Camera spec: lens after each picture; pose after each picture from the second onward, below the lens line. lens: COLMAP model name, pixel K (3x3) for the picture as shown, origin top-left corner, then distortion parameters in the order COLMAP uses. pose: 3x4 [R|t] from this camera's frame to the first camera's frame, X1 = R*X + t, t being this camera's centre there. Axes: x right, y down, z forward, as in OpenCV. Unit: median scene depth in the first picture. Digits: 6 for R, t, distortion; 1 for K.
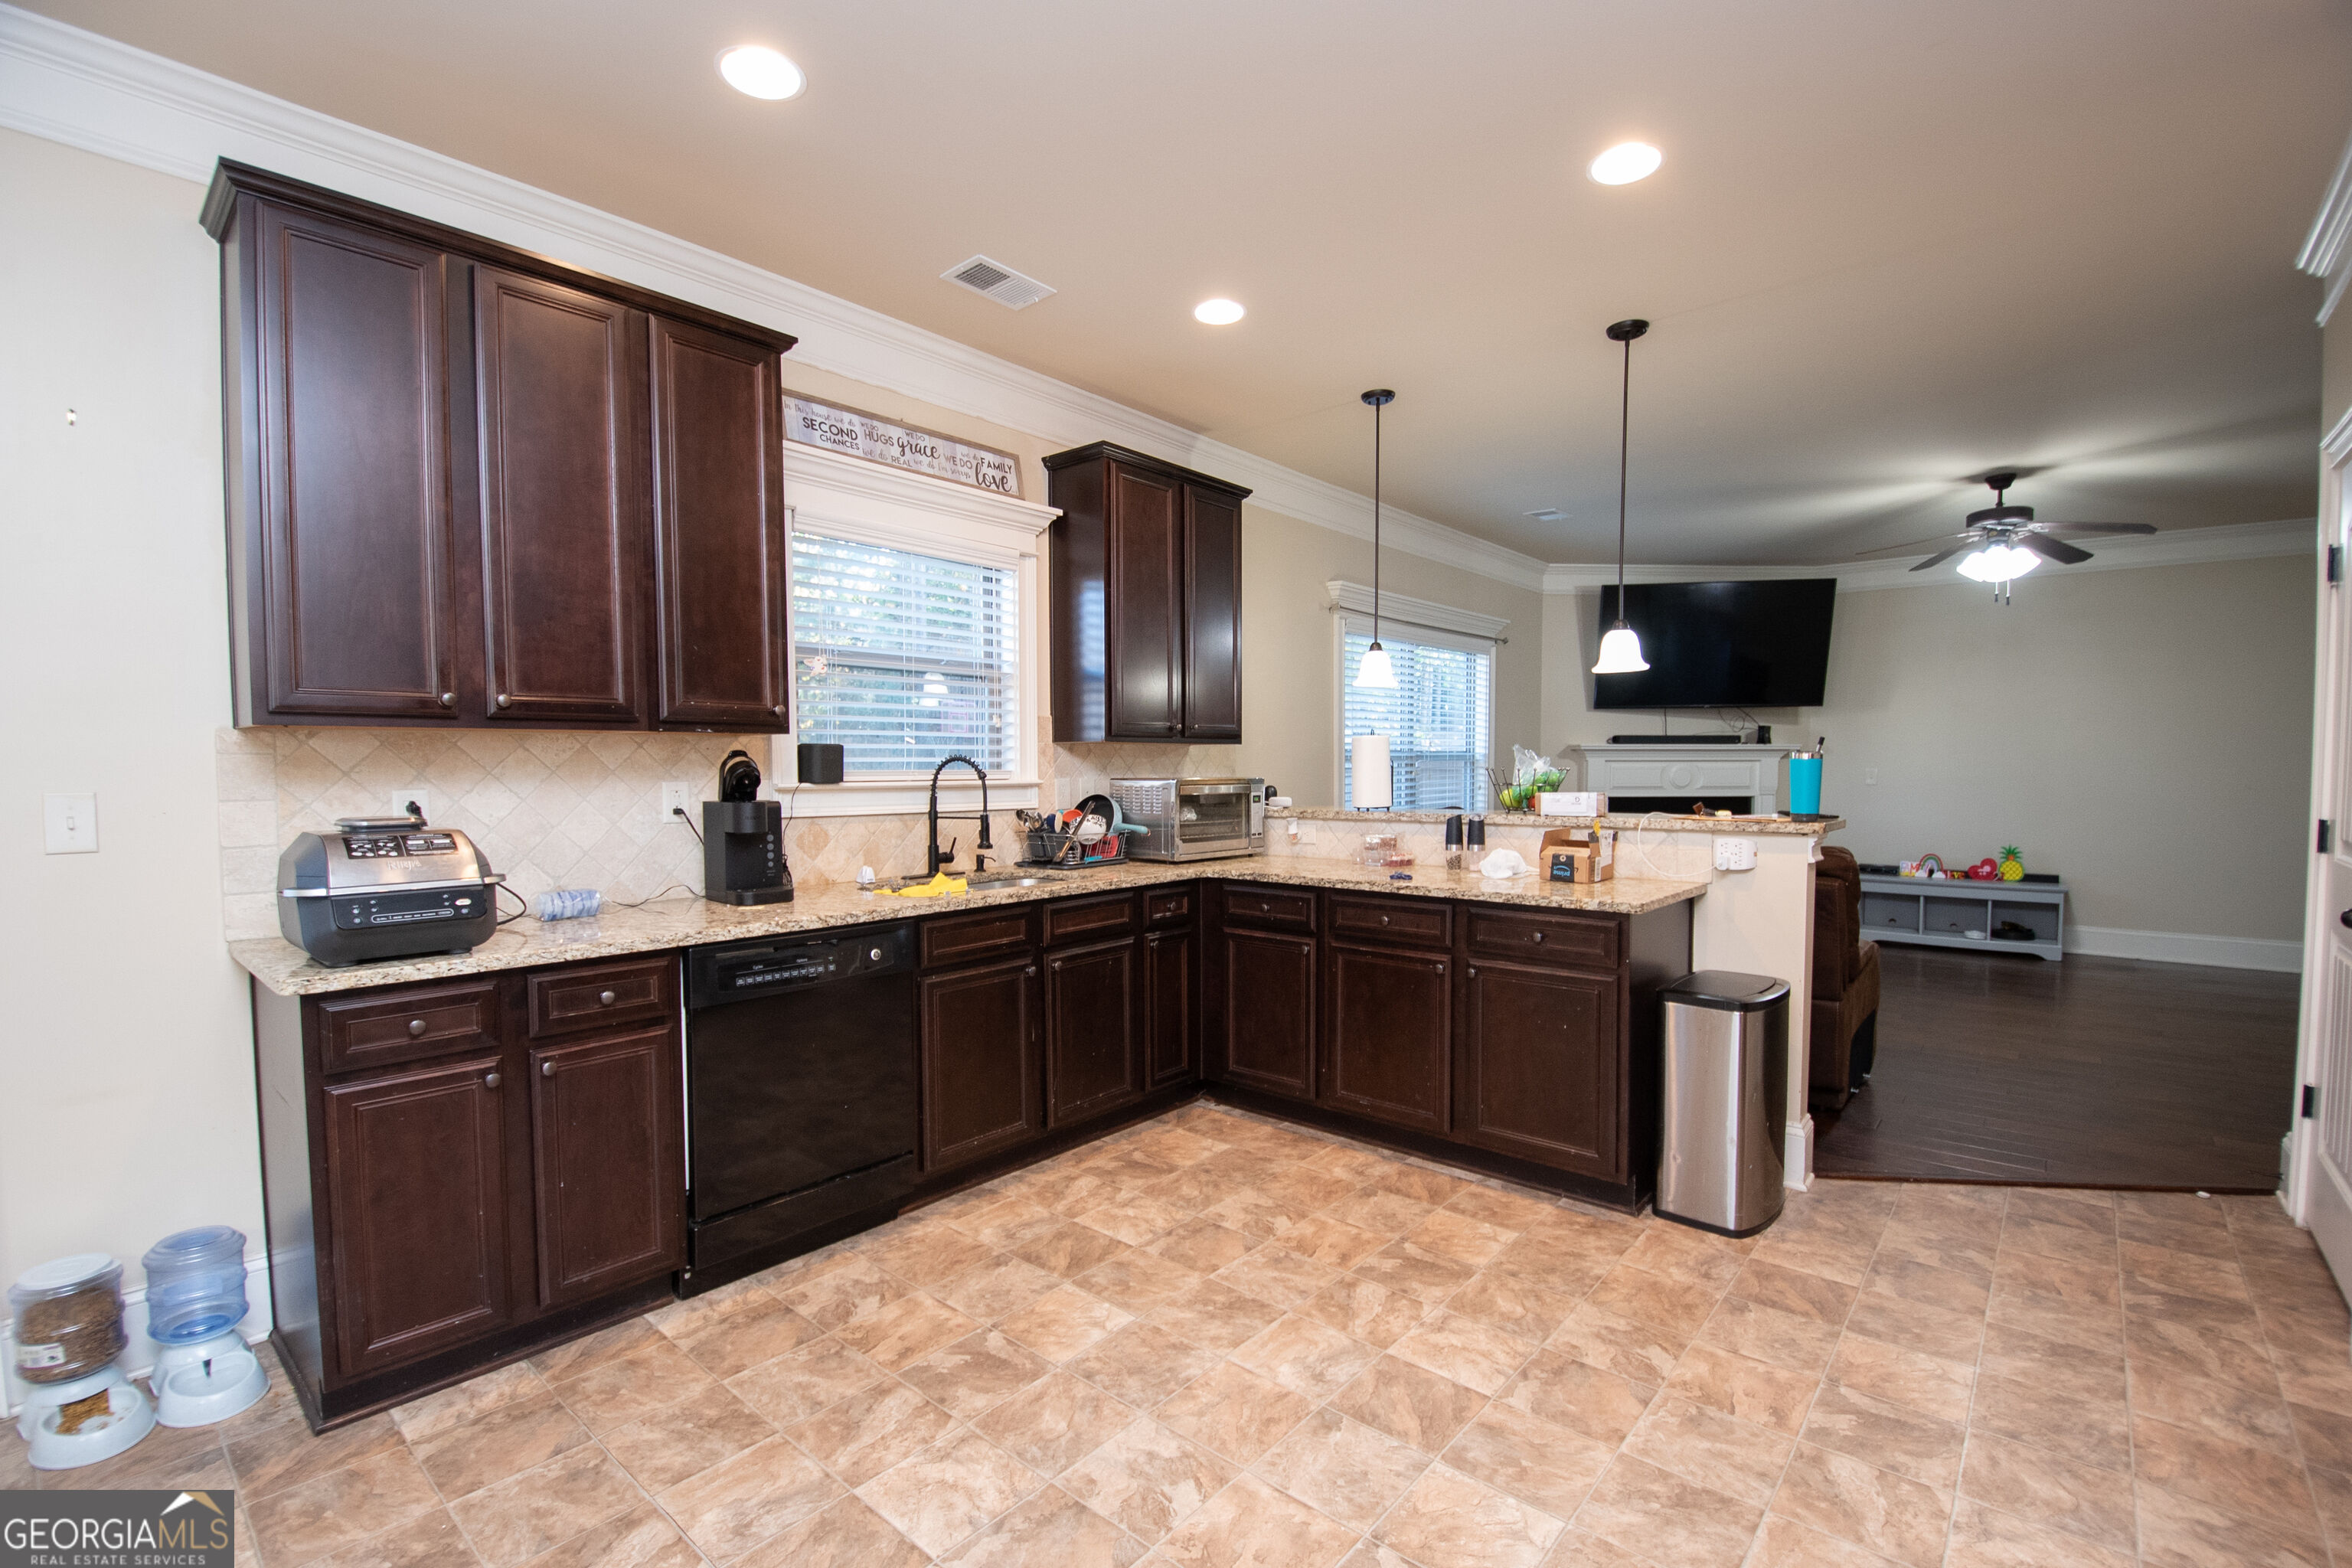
lens RADIAL K [[1041.2, 0, 1179.0], [0, 1041.2, 816.1], [0, 0, 1]] dist [-0.000508, -0.008853]
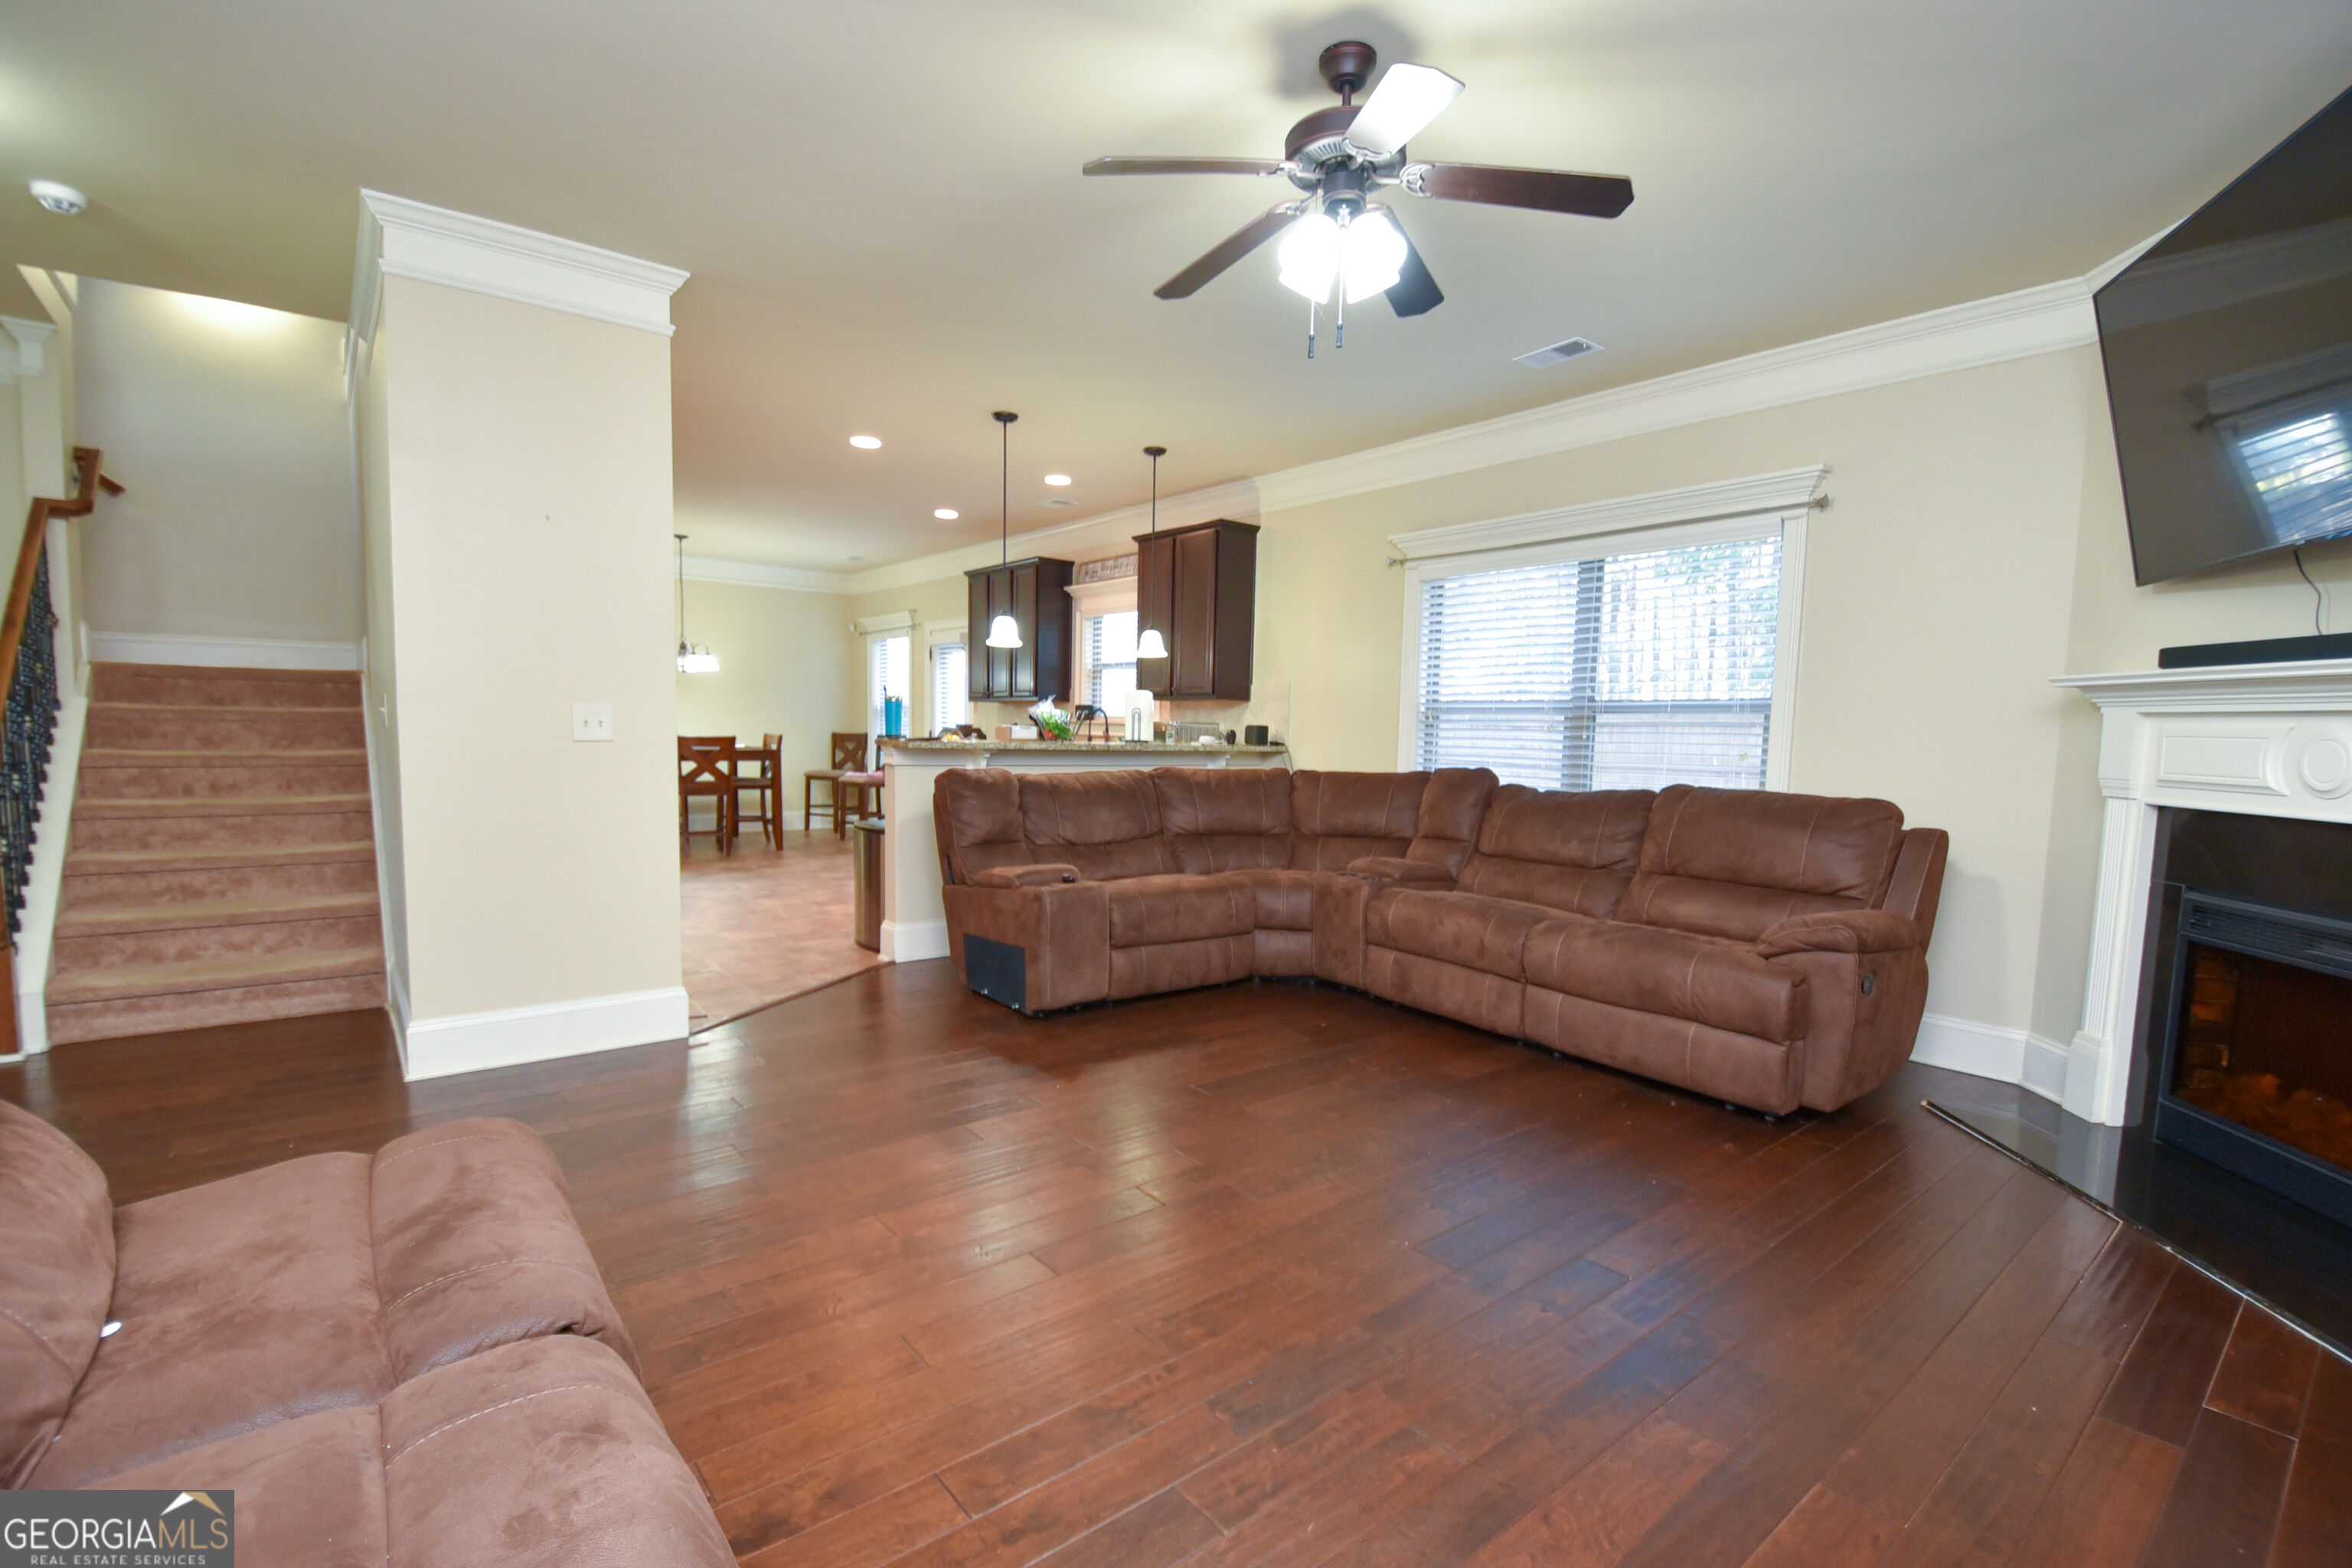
lens RADIAL K [[1041.2, 0, 1179.0], [0, 1041.2, 816.1], [0, 0, 1]] dist [-0.000508, -0.008853]
pose [[-0.173952, 0.086004, -0.980991, 2.071009], [-0.067274, 0.992814, 0.098969, -0.067095], [0.982453, 0.083211, -0.166917, 1.676020]]
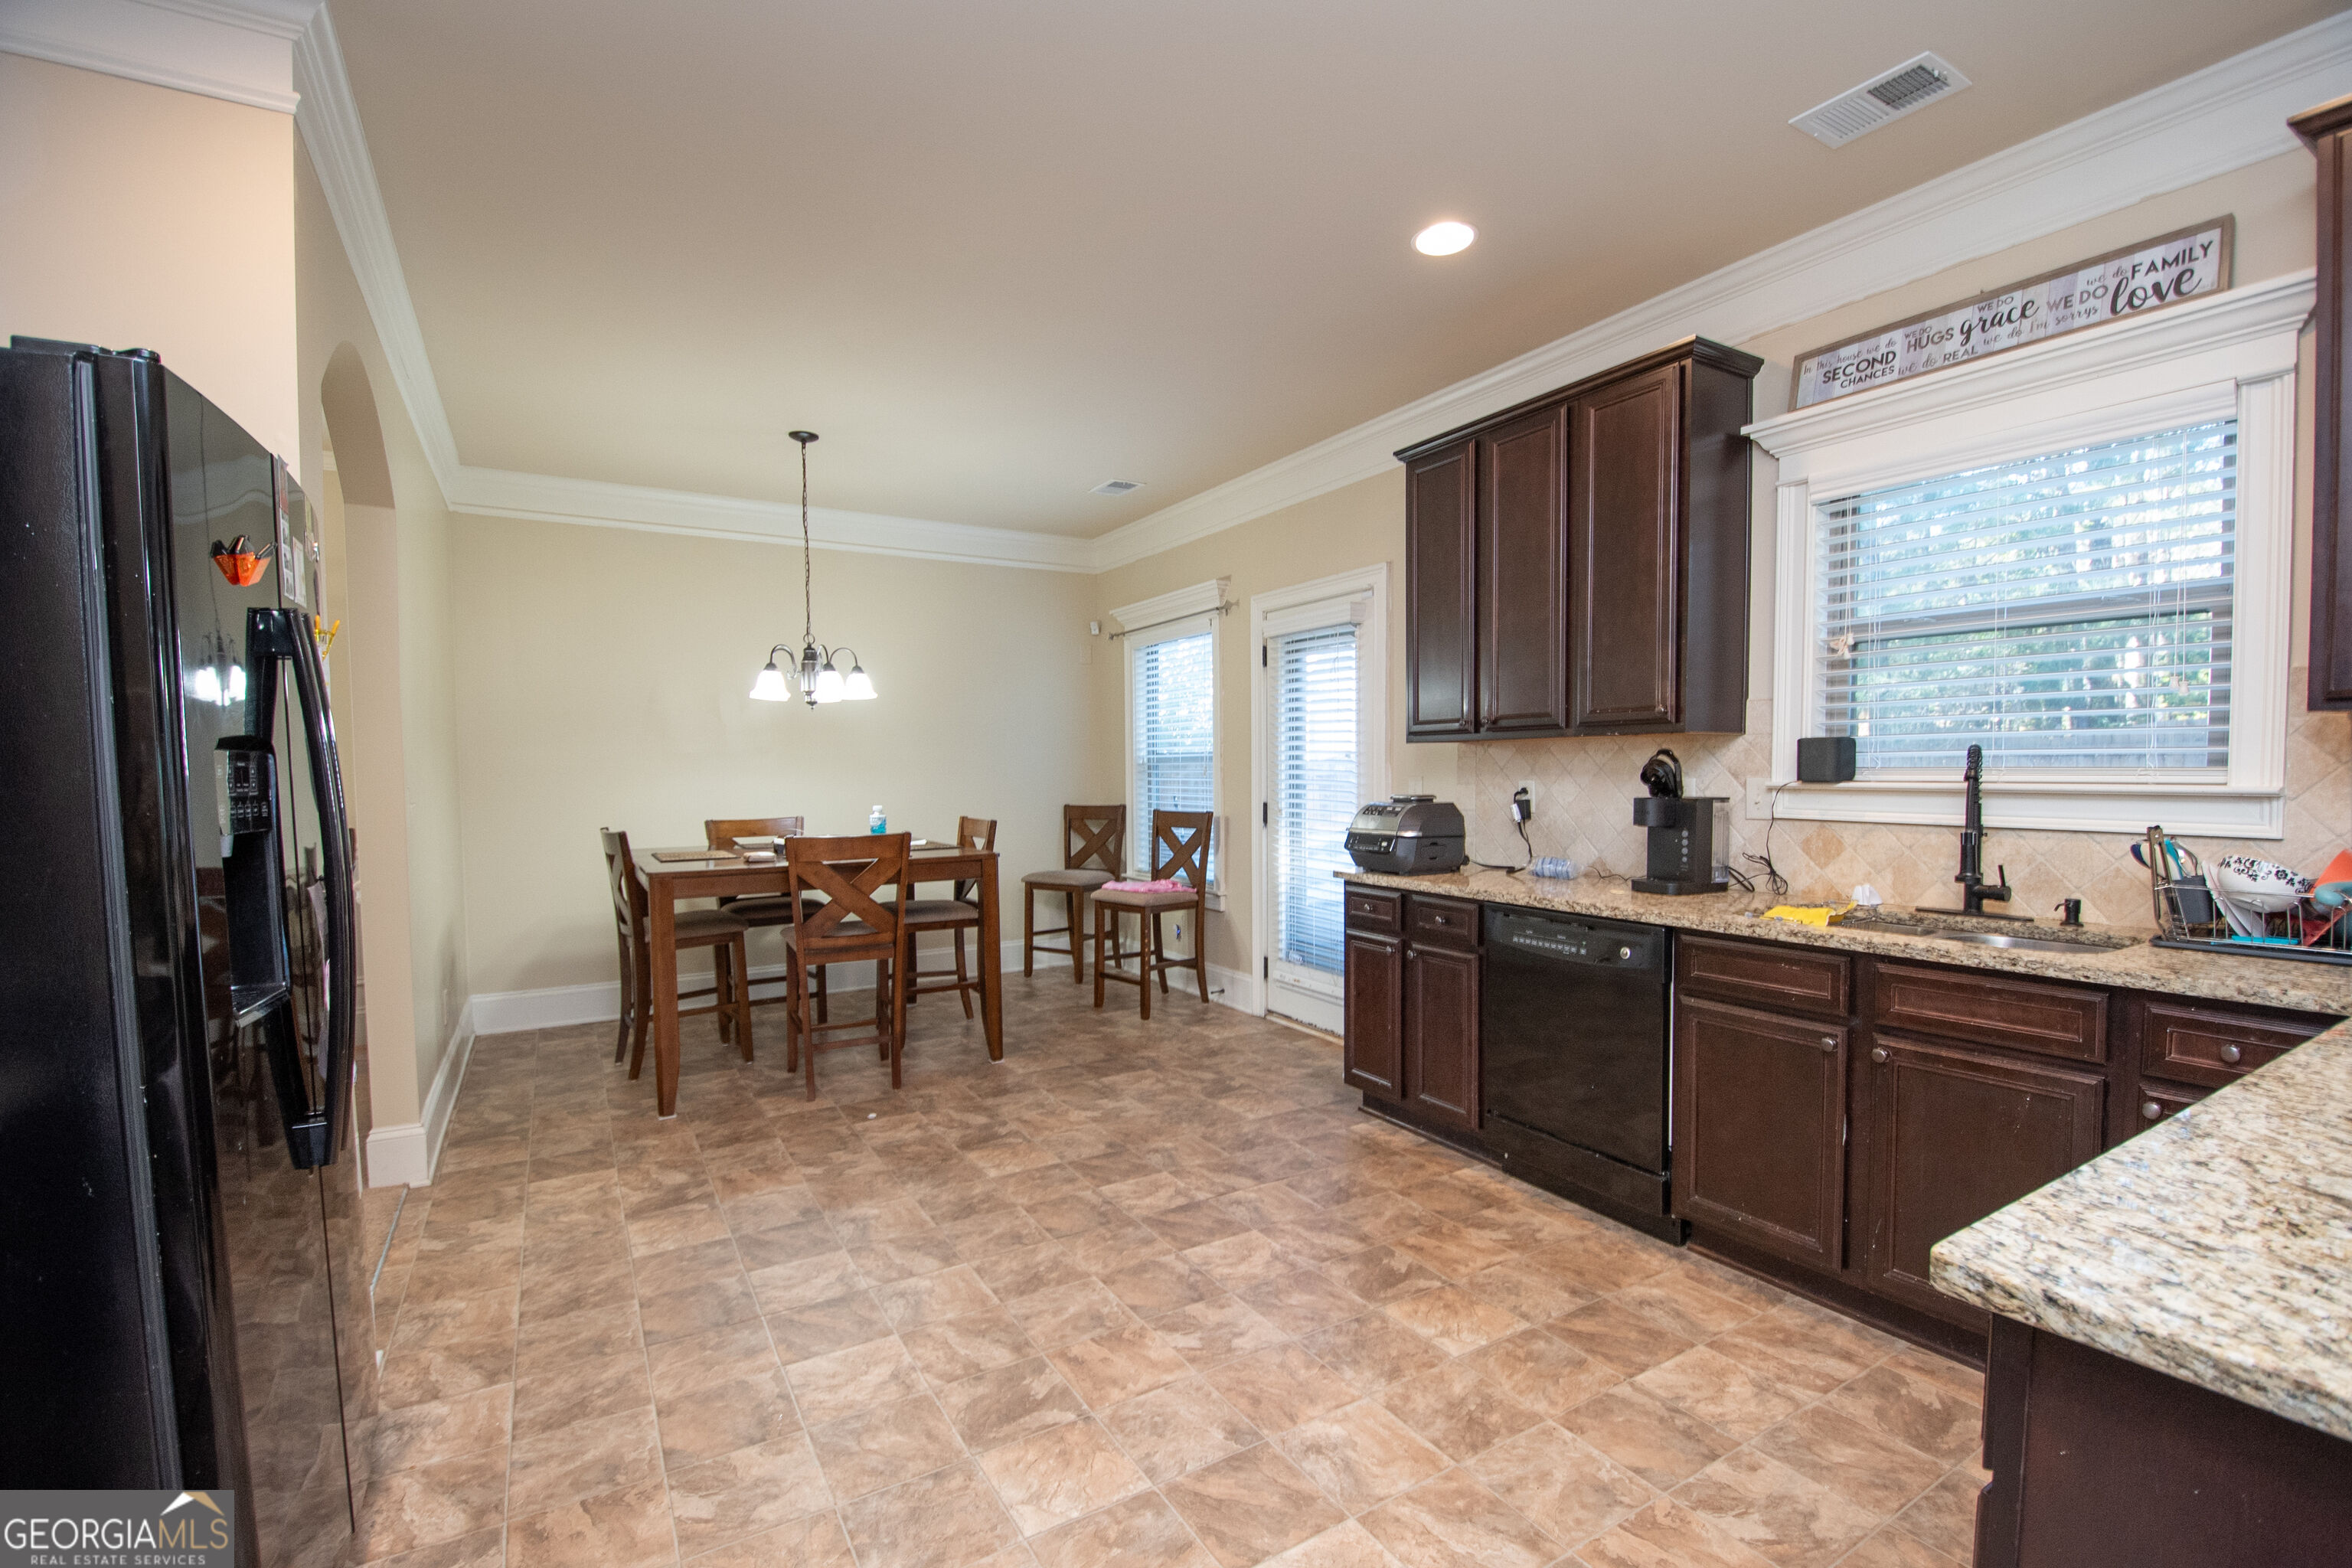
lens RADIAL K [[1025.3, 0, 1167.4], [0, 1025.3, 814.2], [0, 0, 1]] dist [-0.000765, -0.017054]
pose [[-0.325695, 0.050285, -0.944137, 0.665956], [-0.034085, 0.997311, 0.064876, -0.042493], [0.944860, 0.053311, -0.323105, 0.768467]]
